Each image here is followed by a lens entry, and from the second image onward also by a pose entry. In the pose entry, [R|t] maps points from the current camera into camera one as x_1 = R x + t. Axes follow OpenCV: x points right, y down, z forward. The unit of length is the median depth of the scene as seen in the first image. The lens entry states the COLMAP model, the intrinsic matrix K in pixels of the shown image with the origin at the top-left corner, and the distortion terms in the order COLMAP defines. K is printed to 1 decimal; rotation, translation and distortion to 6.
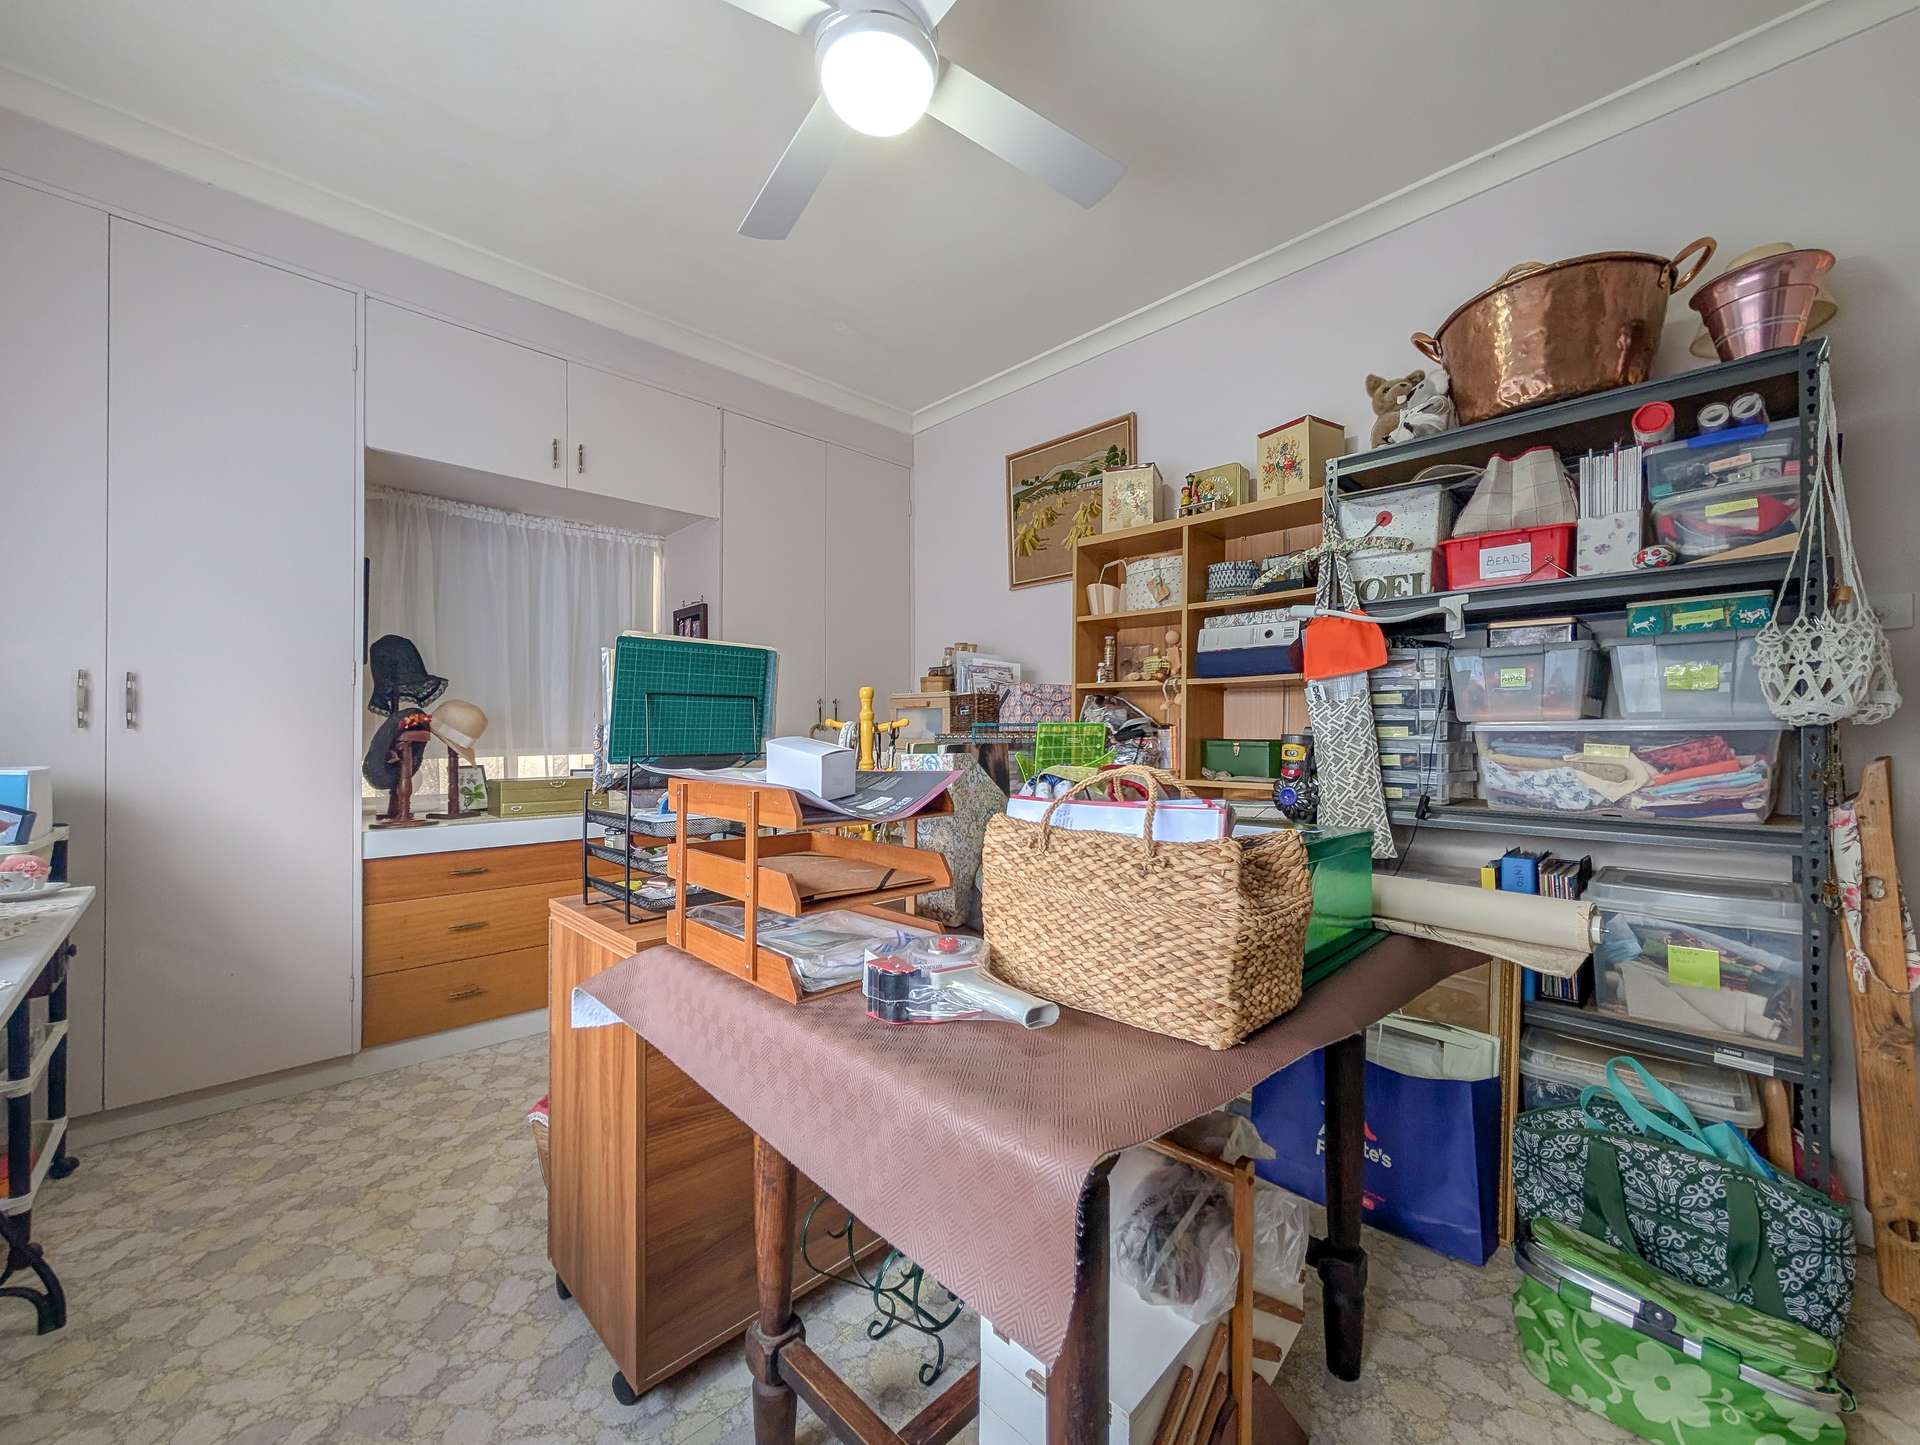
lens RADIAL K [[742.7, 0, 951.6], [0, 742.7, 732.2], [0, 0, 1]] dist [0.000208, 0.000139]
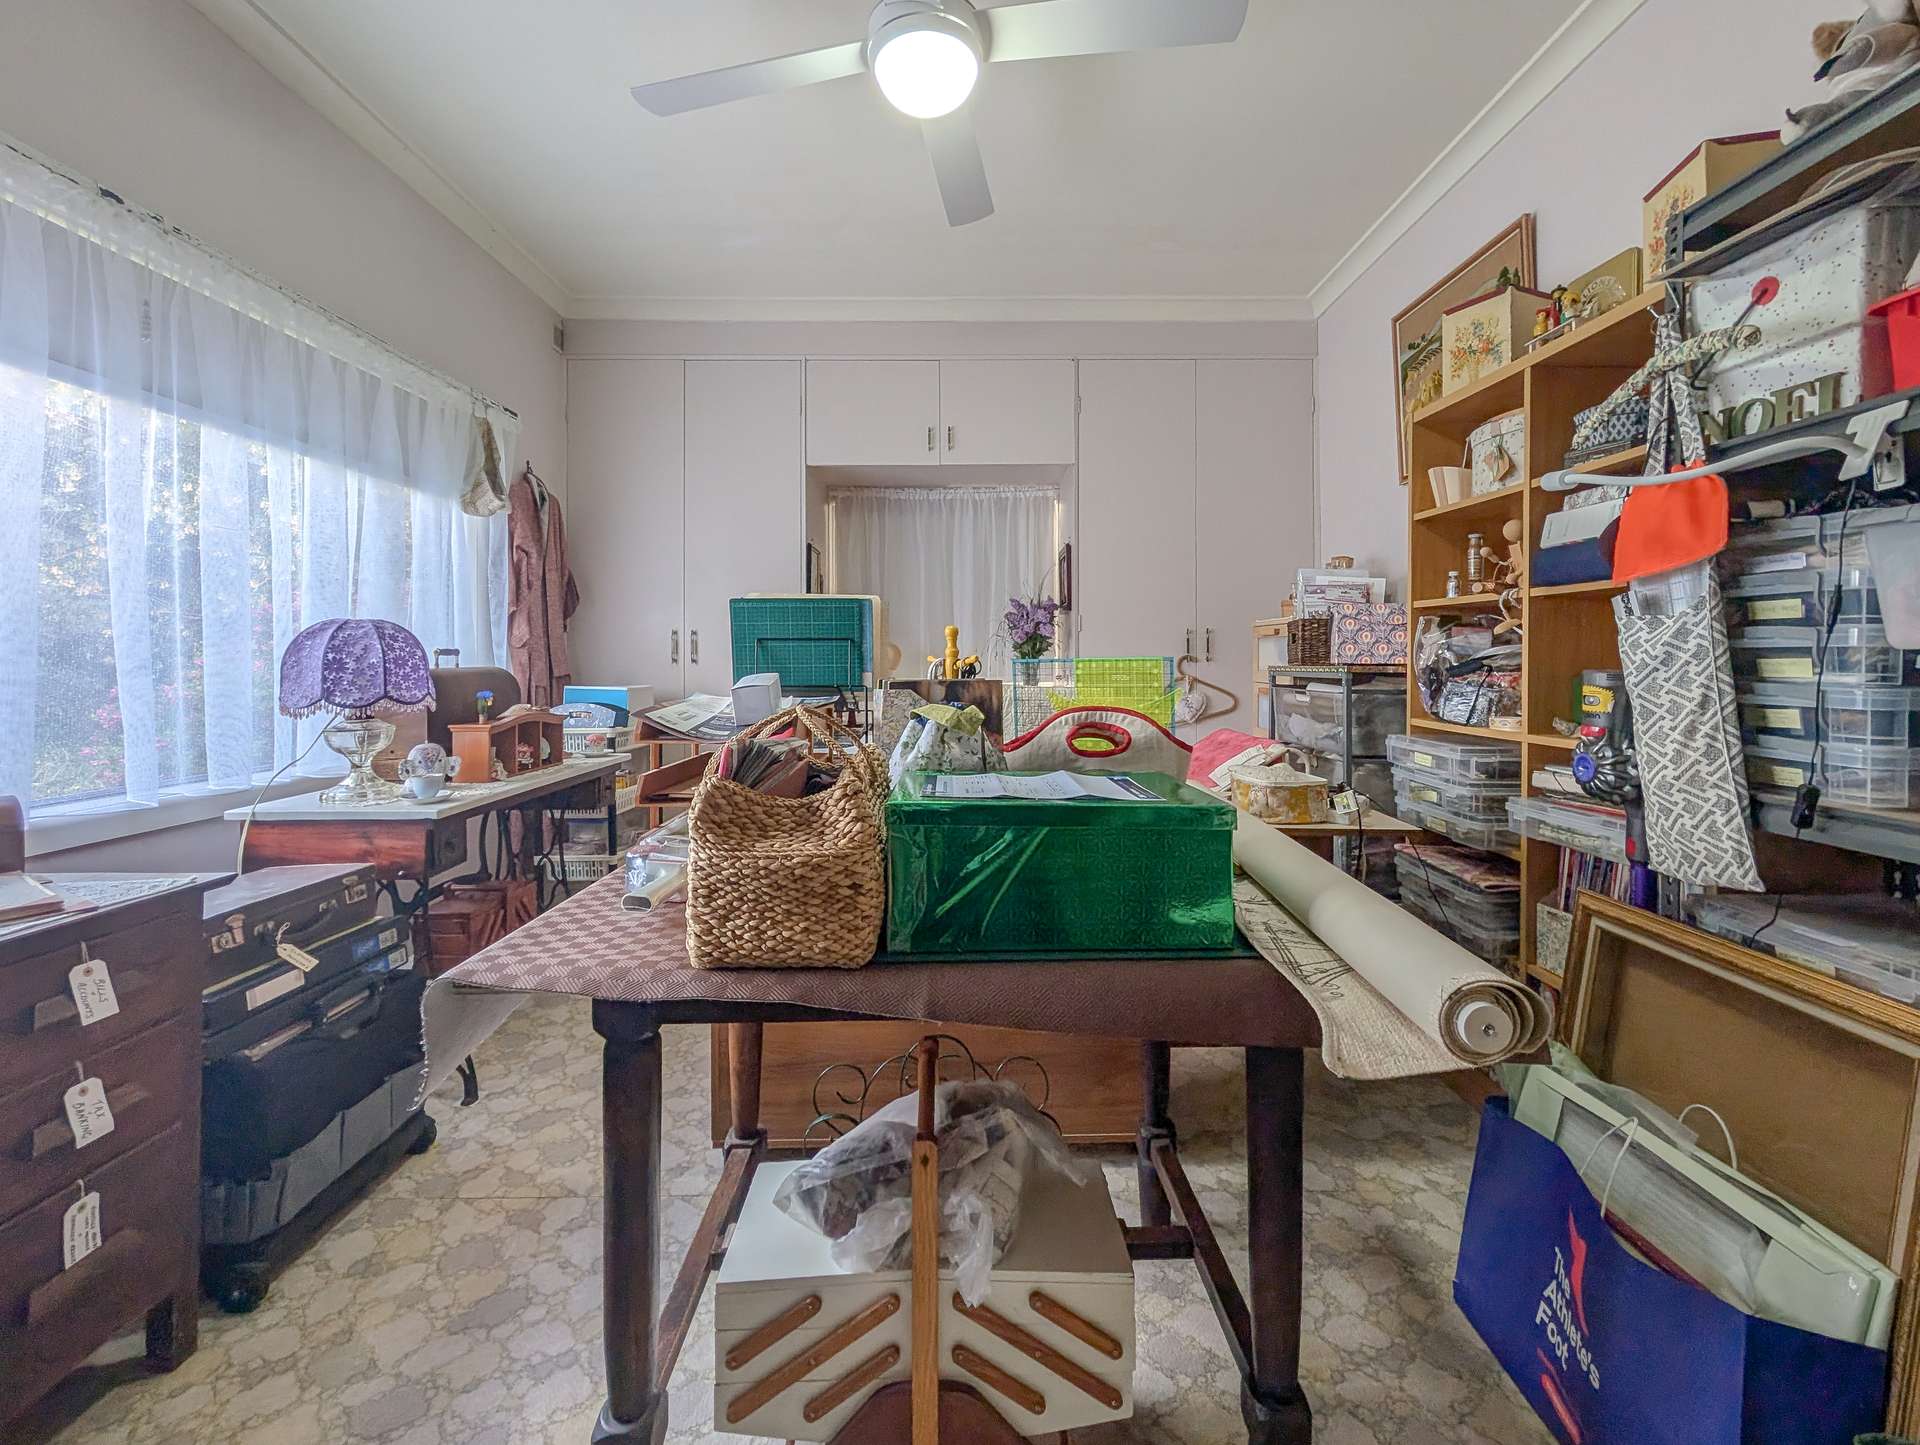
lens RADIAL K [[742.7, 0, 945.7], [0, 742.7, 660.8], [0, 0, 1]] dist [0.000208, 0.000139]
pose [[0.740596, -0.003957, -0.671939, 0.378547], [0.004354, 0.999990, -0.001090, -0.005877], [0.671937, -0.002118, 0.740605, 0.122294]]
